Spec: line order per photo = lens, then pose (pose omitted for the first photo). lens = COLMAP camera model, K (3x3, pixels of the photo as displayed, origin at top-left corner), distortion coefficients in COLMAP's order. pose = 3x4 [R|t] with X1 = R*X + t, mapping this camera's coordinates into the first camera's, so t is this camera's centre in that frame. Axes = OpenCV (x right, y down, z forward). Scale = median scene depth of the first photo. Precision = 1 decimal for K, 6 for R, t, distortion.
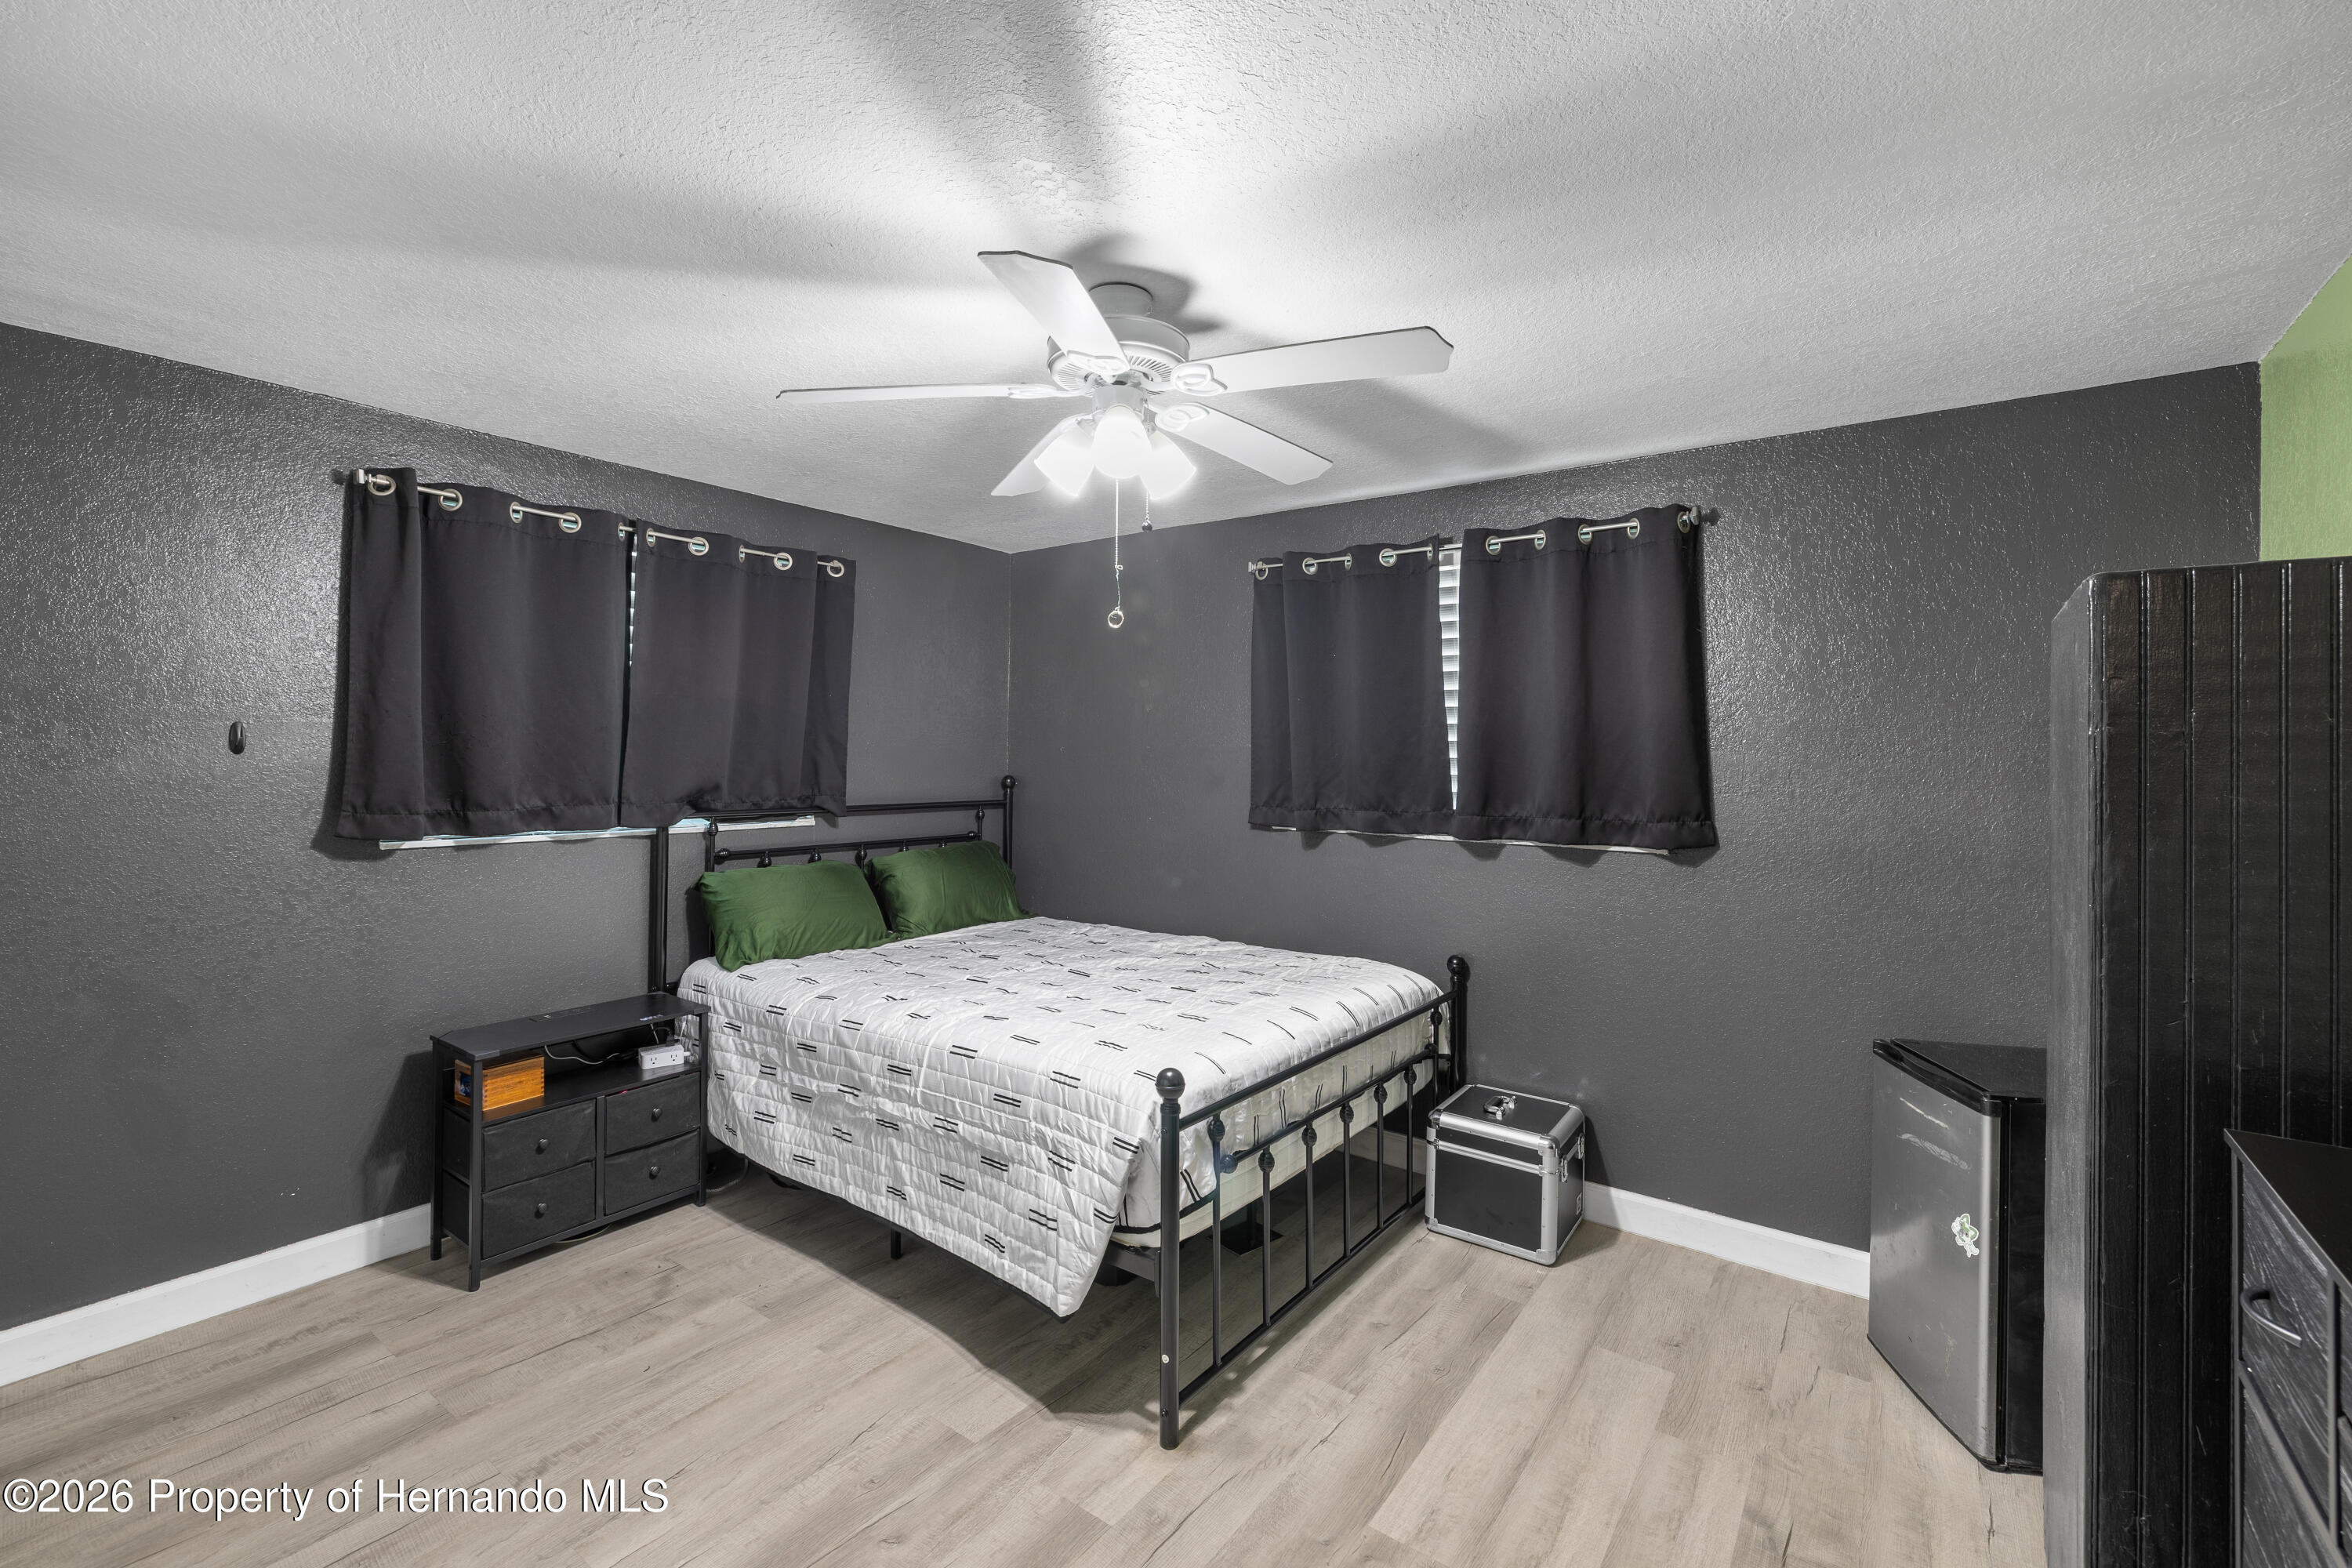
lens RADIAL K [[994.0, 0, 1177.4], [0, 994.0, 769.1], [0, 0, 1]] dist [-0.001105, -0.000092]
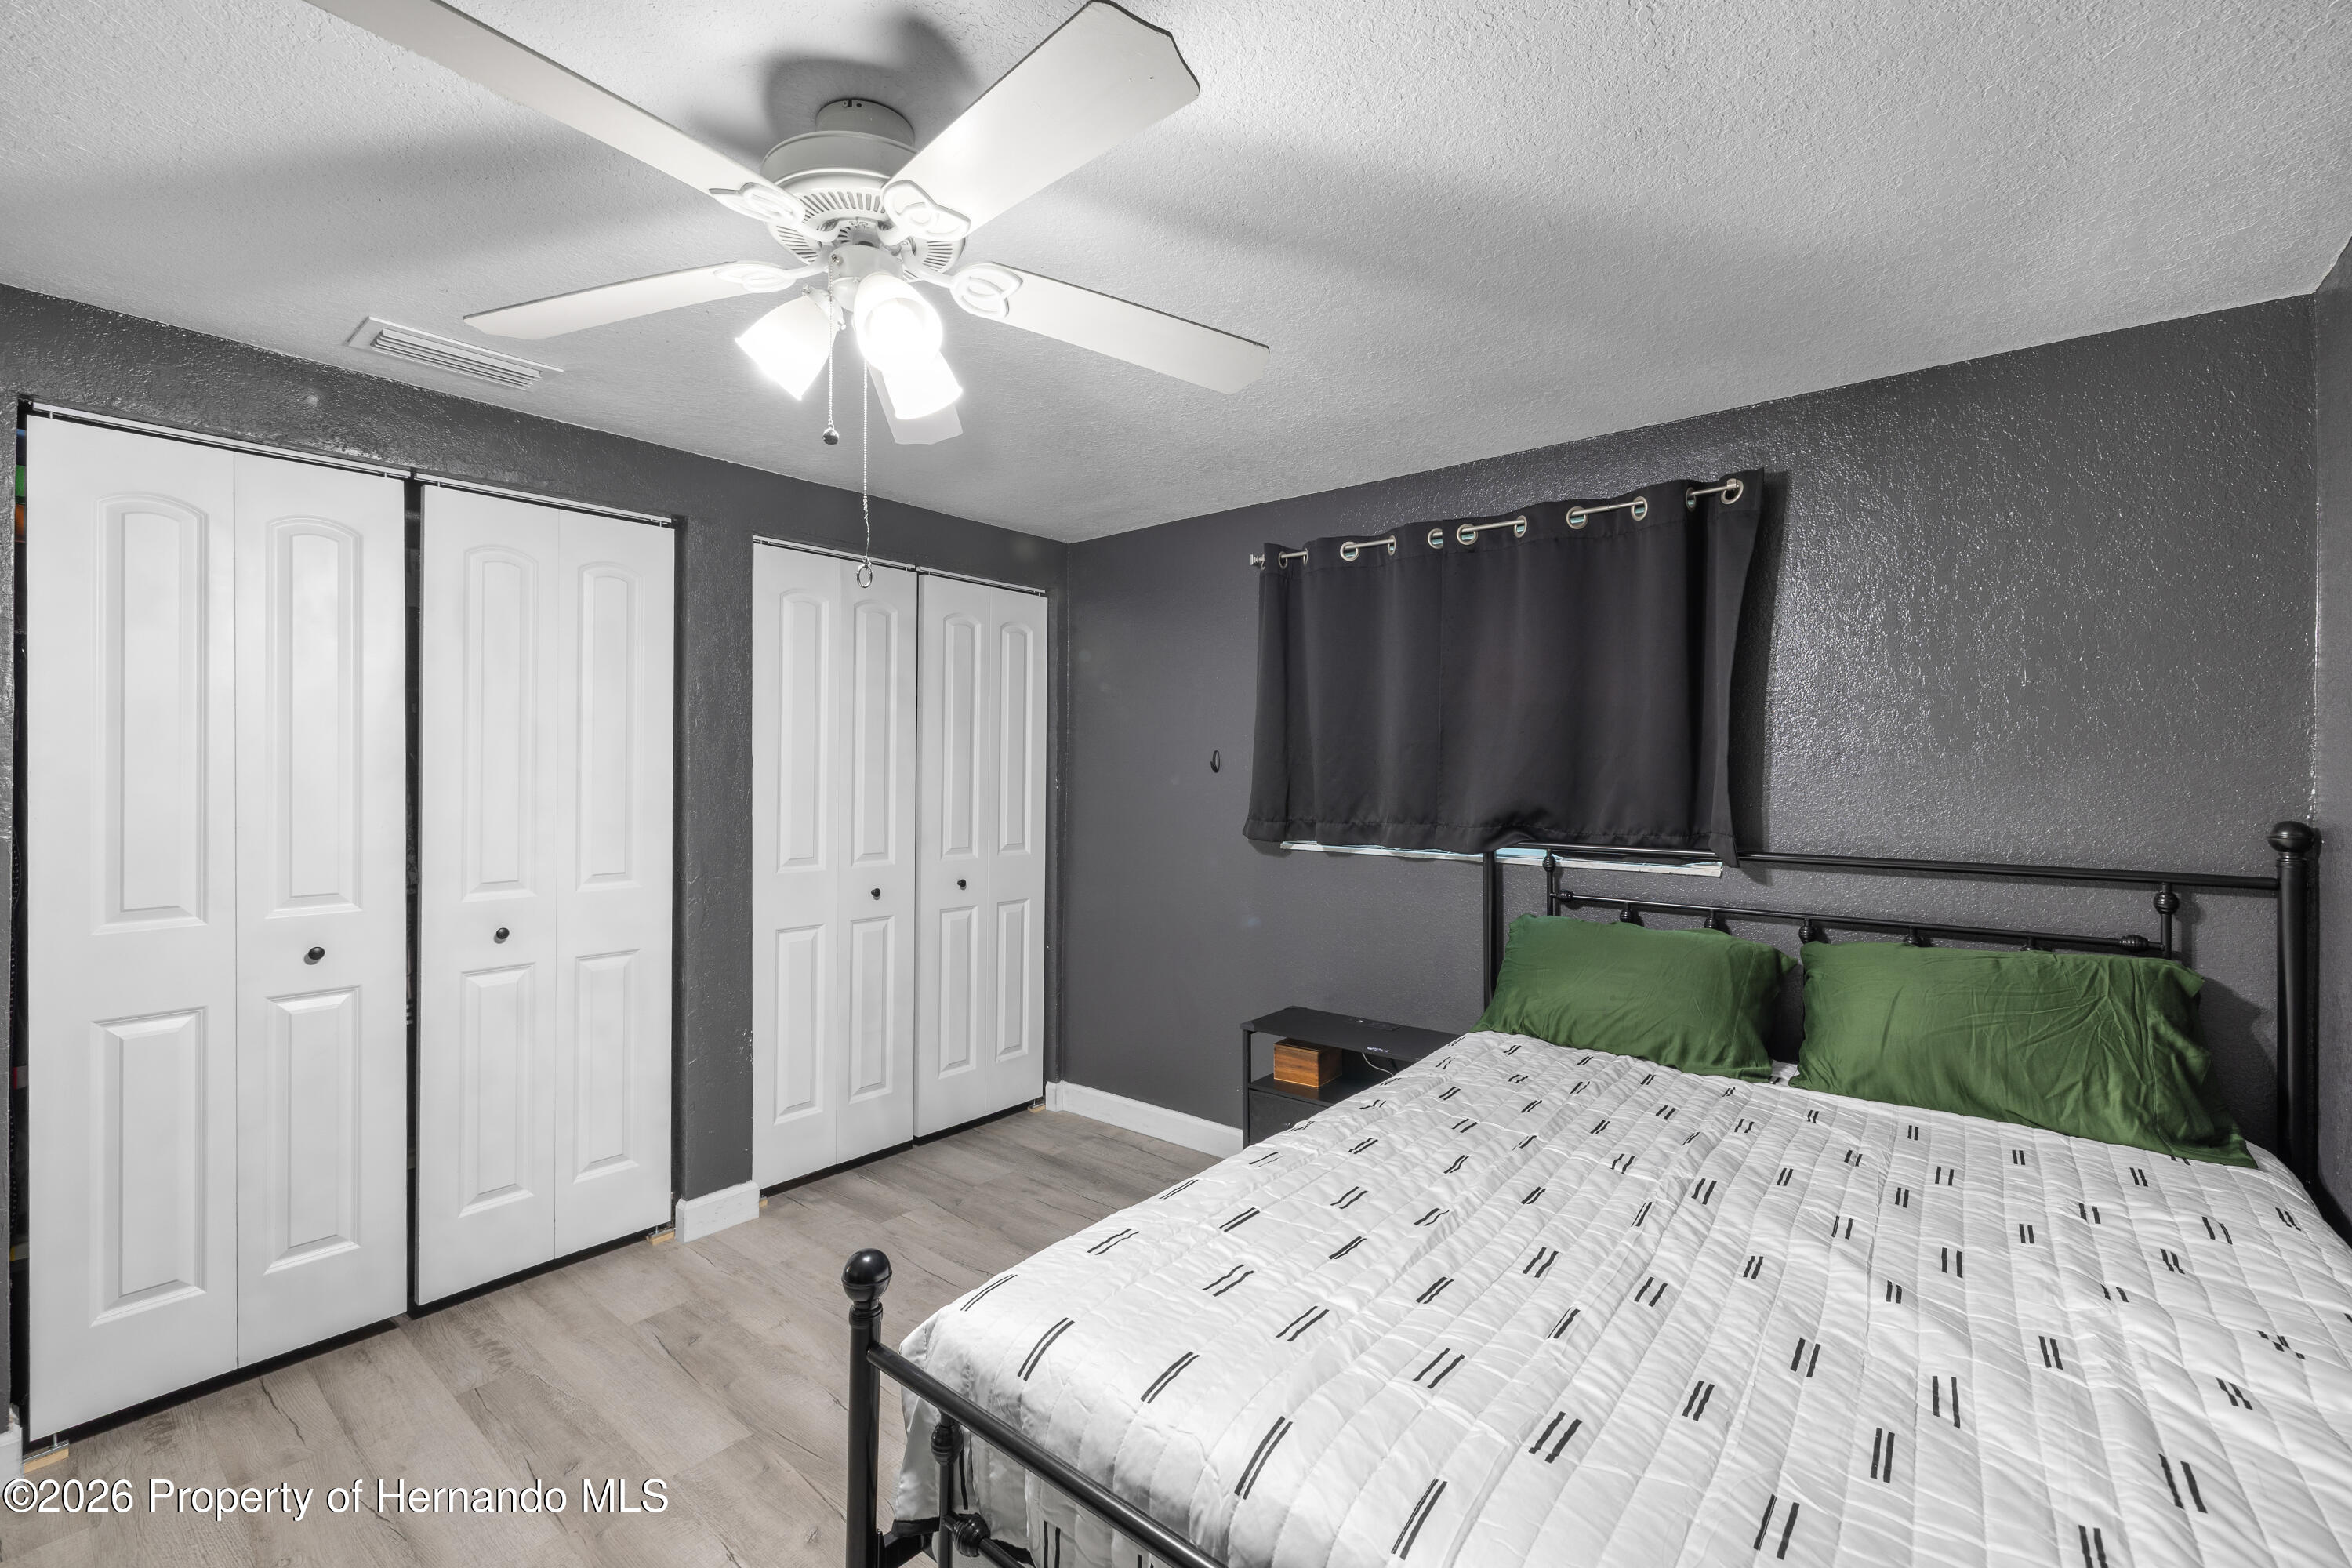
lens RADIAL K [[994.0, 0, 1177.4], [0, 994.0, 769.1], [0, 0, 1]] dist [-0.001105, -0.000092]
pose [[-0.048703, -0.015257, -0.998697, 0.365553], [-0.022318, 0.999650, -0.014183, 0.000663], [0.998564, 0.021598, -0.049027, 0.715354]]
